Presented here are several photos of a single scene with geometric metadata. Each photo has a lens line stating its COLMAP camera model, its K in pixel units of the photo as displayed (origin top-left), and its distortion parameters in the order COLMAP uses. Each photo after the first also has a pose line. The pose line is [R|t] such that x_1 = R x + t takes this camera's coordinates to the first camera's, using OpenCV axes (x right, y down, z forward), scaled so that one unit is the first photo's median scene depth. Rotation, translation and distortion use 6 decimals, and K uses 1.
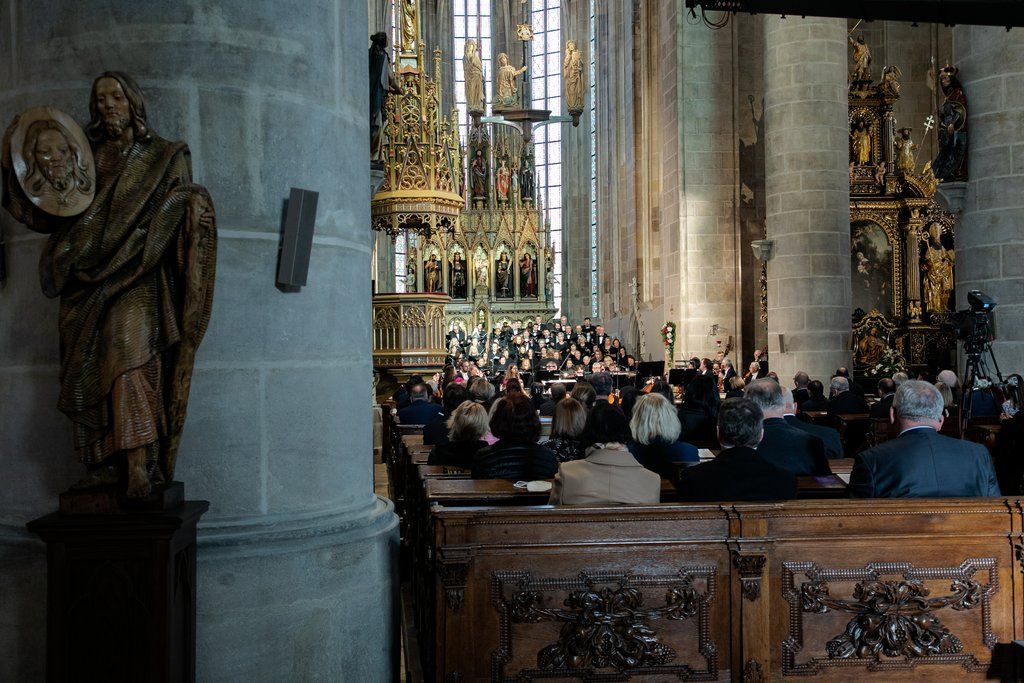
lens RADIAL K [[1132.0, 0, 512.0], [0, 1132.0, 341.5], [0, 0, 1]] dist [0.066395, 0.061671]
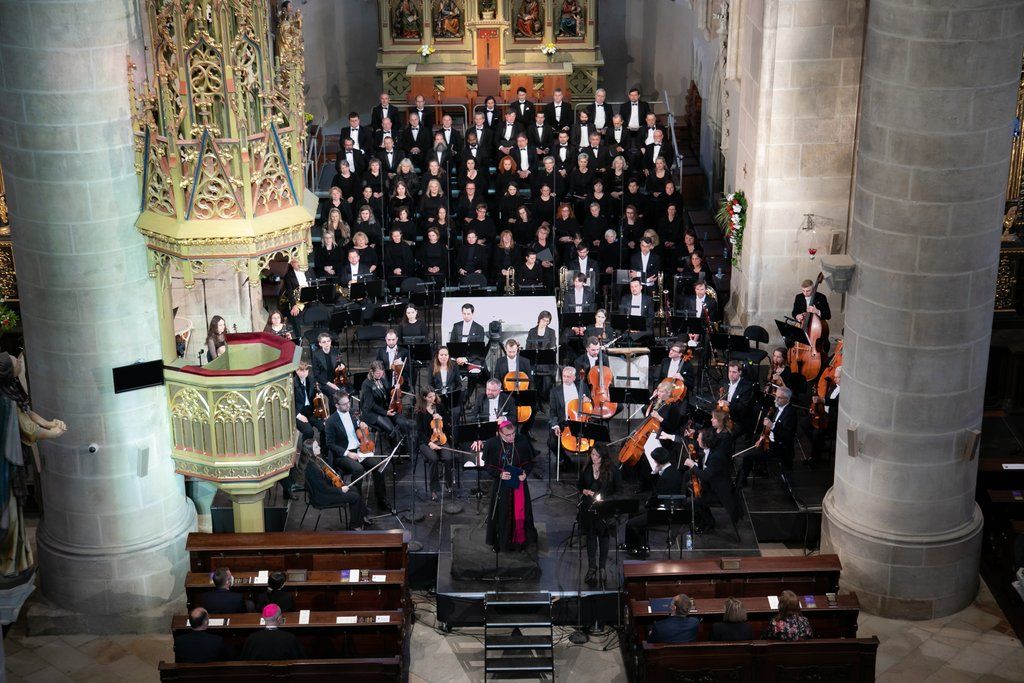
lens RADIAL K [[1759.9, 0, 512.0], [0, 1759.9, 341.5], [0, 0, 1]] dist [0.319192, 0.049590]
pose [[0.995637, 0.040829, -0.083909, 0.103228], [-0.004429, 0.918863, 0.394553, -0.315228], [0.093210, -0.392460, 0.915034, 0.111969]]
